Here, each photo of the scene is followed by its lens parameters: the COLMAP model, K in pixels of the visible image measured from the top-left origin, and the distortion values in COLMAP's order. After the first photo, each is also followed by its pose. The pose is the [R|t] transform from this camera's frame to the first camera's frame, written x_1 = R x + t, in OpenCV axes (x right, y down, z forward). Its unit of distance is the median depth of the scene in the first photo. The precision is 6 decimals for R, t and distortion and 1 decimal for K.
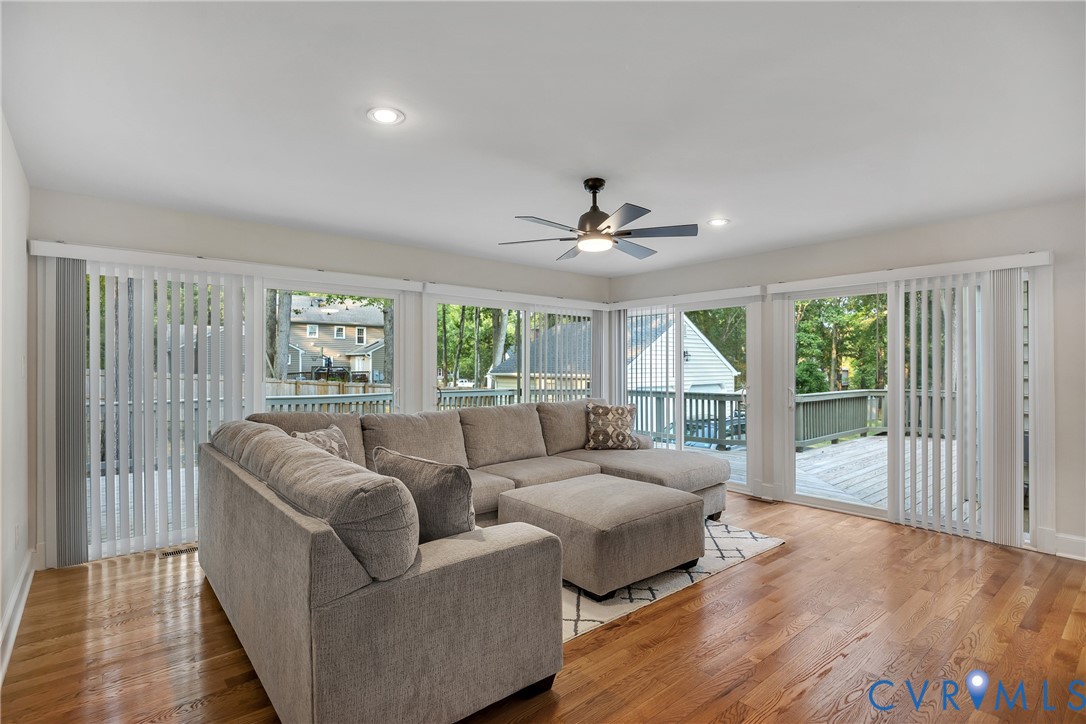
lens RADIAL K [[533.6, 0, 548.2], [0, 533.6, 365.2], [0, 0, 1]] dist [-0.006077, 0.001316]
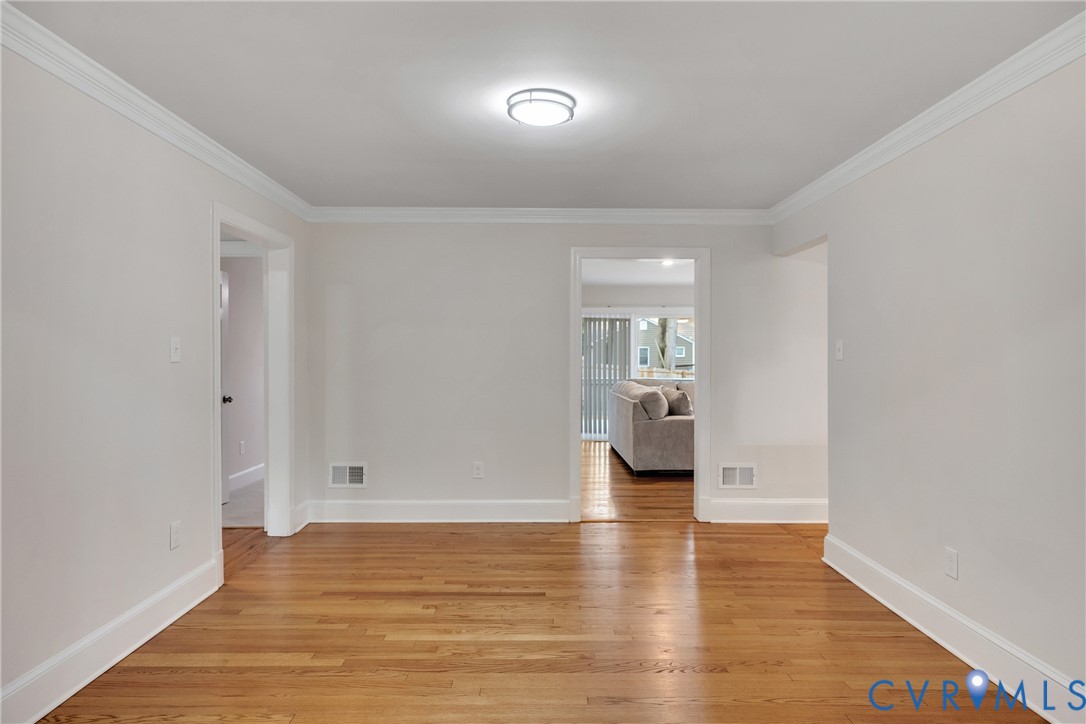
lens RADIAL K [[619.3, 0, 544.2], [0, 619.3, 354.0], [0, 0, 1]] dist [-0.001002, -0.000093]
pose [[0.773584, -0.000895, -0.633694, 0.968546], [-0.002717, 0.999985, -0.004729, -0.000447], [0.633688, 0.005379, 0.773570, -1.464505]]
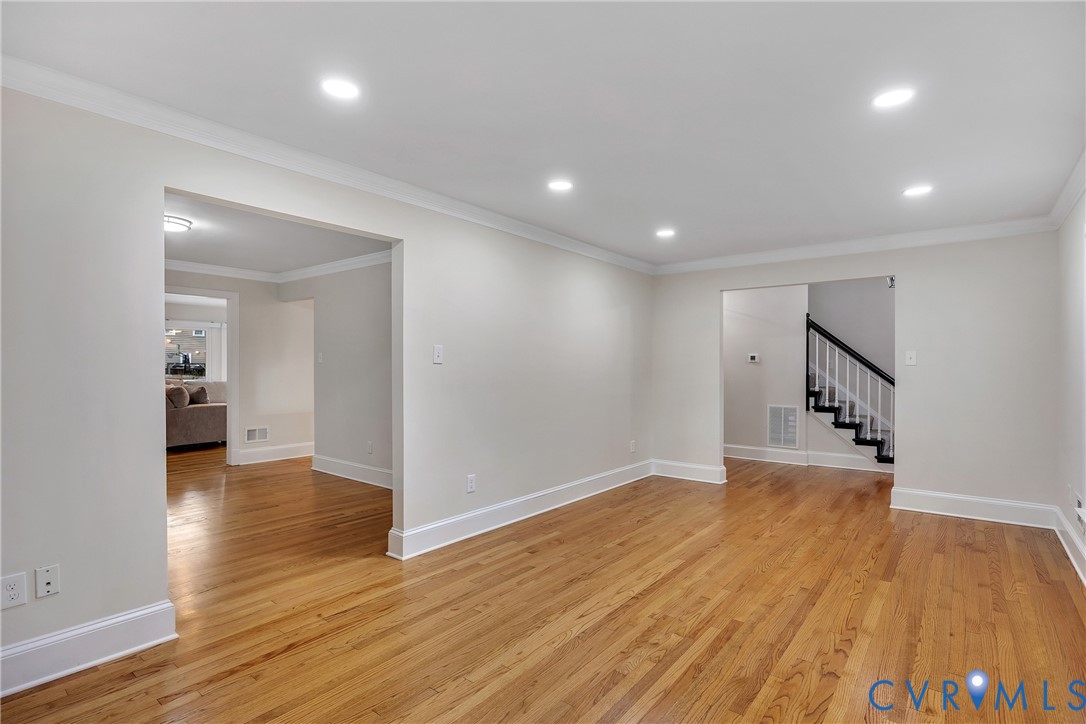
lens RADIAL K [[533.6, 0, 548.2], [0, 533.6, 365.2], [0, 0, 1]] dist [-0.006077, 0.001316]
pose [[0.979649, 0.005767, 0.200633, 1.099354], [-0.006242, 0.999979, 0.001738, 0.001989], [-0.200619, -0.002955, 0.979665, -2.405511]]
